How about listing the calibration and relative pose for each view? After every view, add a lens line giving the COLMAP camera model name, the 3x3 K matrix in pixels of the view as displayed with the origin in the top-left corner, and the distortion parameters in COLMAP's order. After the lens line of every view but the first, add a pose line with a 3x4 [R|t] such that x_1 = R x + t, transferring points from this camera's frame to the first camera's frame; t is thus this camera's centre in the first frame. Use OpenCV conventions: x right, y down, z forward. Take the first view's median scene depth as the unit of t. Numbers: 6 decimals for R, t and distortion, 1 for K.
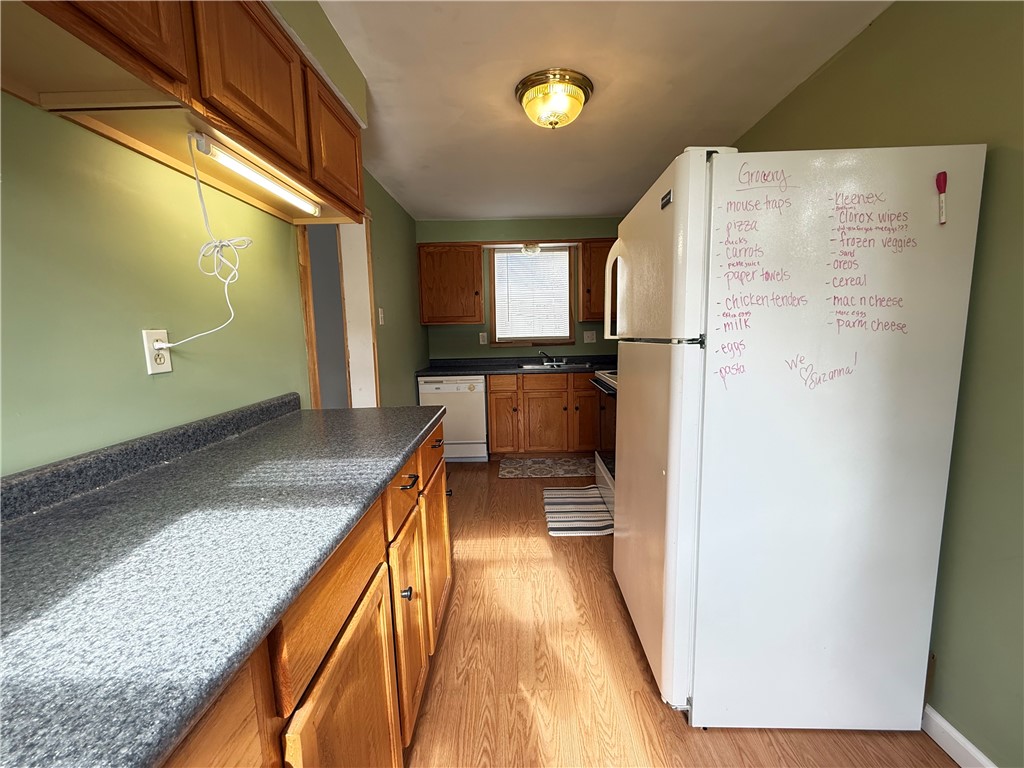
lens RADIAL K [[409.0, 0, 511.9], [0, 409.0, 383.1], [0, 0, 1]] dist [-0.001313, -0.000078]
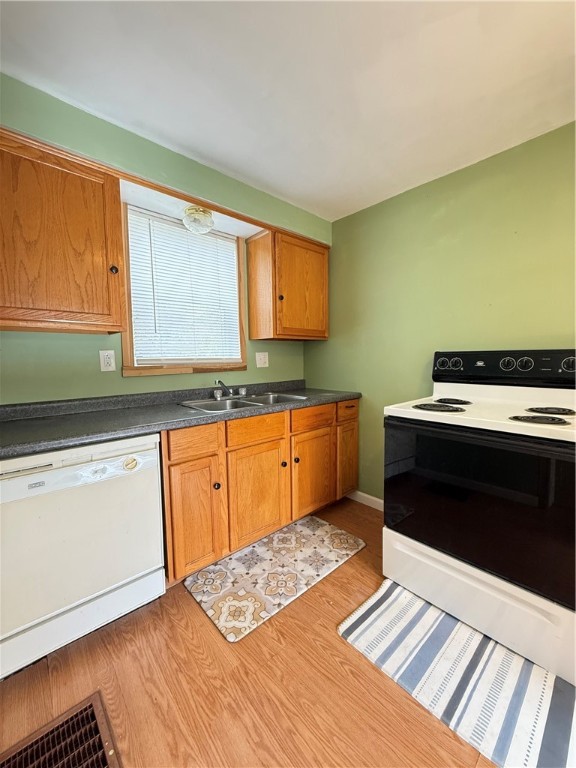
lens RADIAL K [[306.7, 0, 288.4], [0, 306.7, 383.2], [0, 0, 1]] dist [-0.001313, -0.000078]
pose [[0.732468, -0.043400, 0.679417, -0.199800], [0.082650, 0.996253, -0.025464, -0.056133], [-0.675766, 0.074805, 0.733310, 0.617950]]
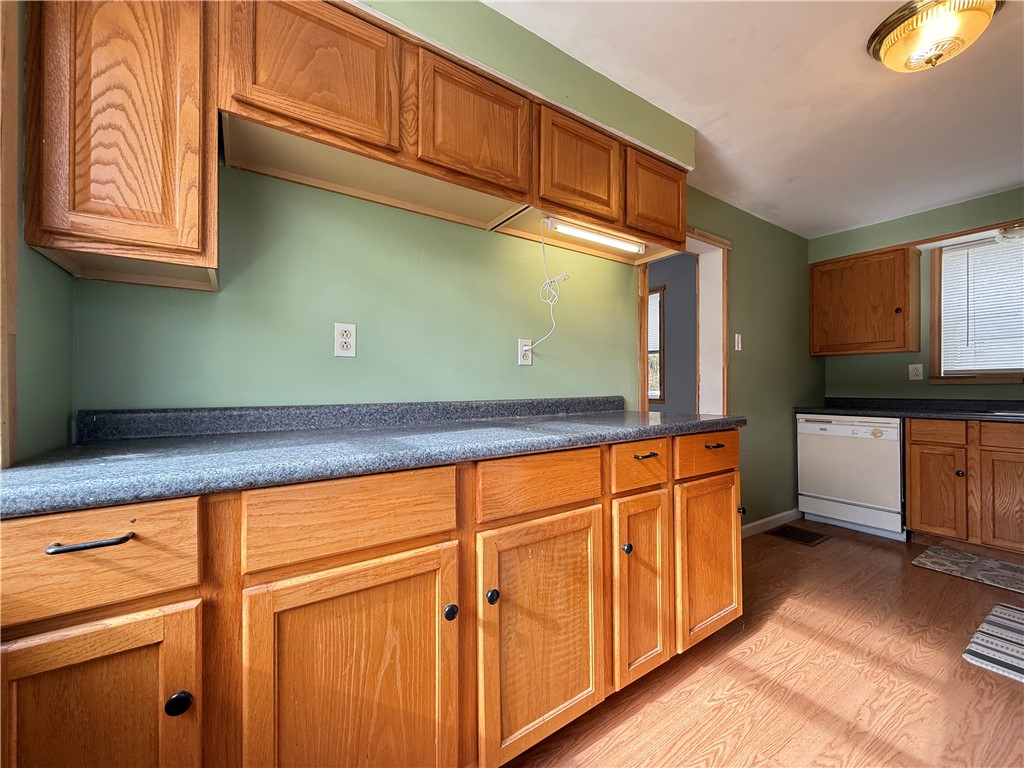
lens RADIAL K [[409.0, 0, 508.7], [0, 409.0, 383.1], [0, 0, 1]] dist [-0.001313, -0.000078]
pose [[0.562191, 0.014908, -0.826873, 0.142046], [-0.118491, 0.990974, -0.062695, 0.047486], [0.818475, 0.133224, 0.558883, 0.007359]]
